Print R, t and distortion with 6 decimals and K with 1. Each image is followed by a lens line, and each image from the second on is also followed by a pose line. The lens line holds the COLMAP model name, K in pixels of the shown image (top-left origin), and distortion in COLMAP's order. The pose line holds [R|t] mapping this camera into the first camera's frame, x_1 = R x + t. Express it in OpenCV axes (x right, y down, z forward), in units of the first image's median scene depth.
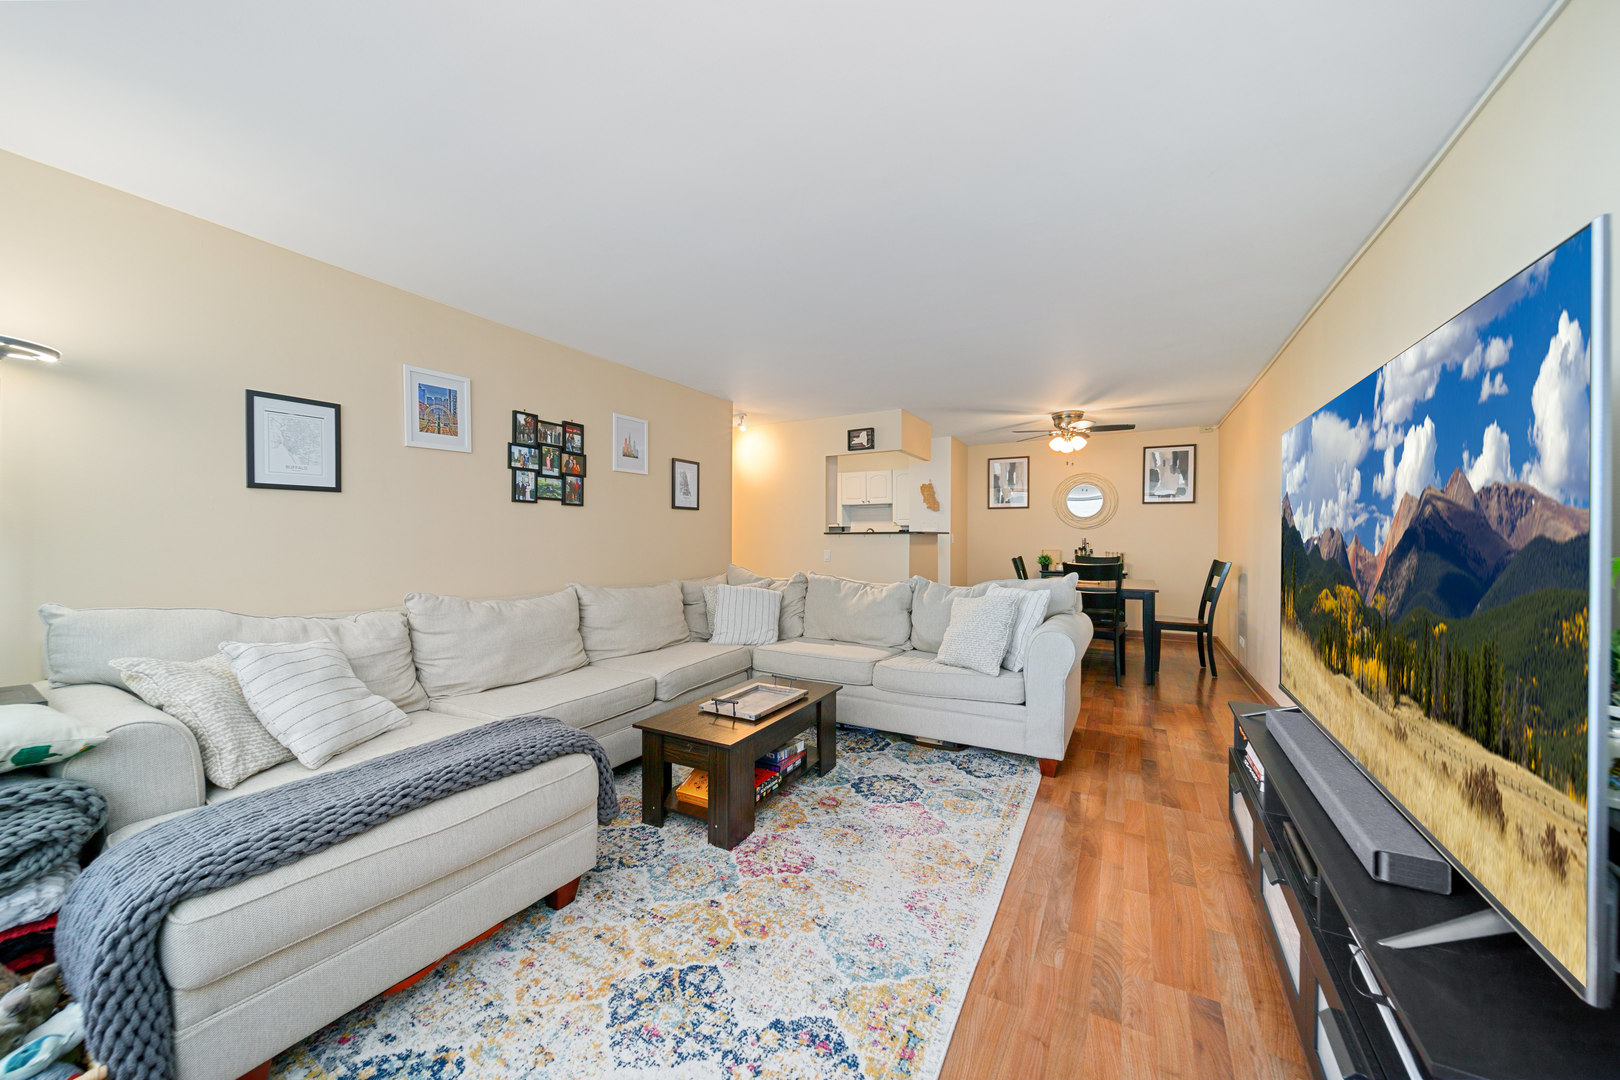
lens RADIAL K [[576.2, 0, 809.0], [0, 576.2, 557.2], [0, 0, 1]] dist [0.000542, -0.001866]
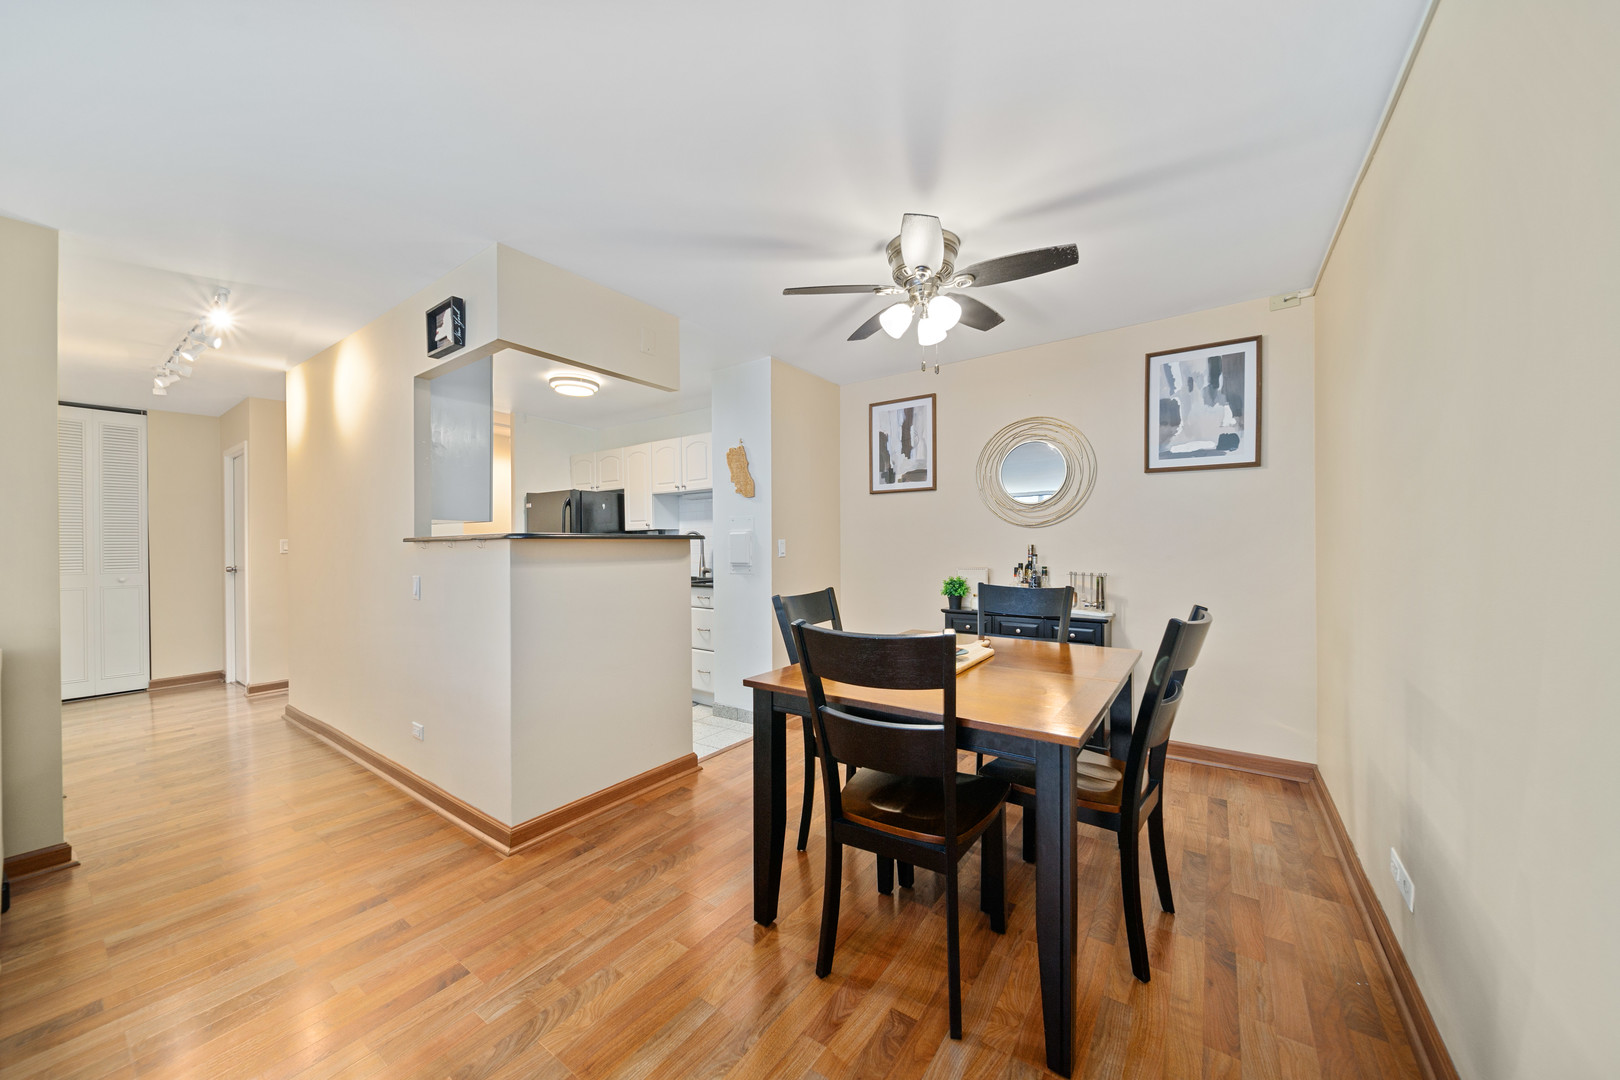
lens RADIAL K [[576.2, 0, 809.0], [0, 576.2, 557.2], [0, 0, 1]] dist [0.000542, -0.001866]
pose [[0.994182, -0.004143, -0.107631, 0.716861], [0.002696, 0.999904, -0.013580, -0.034555], [0.107677, 0.013211, 0.994098, 1.006605]]
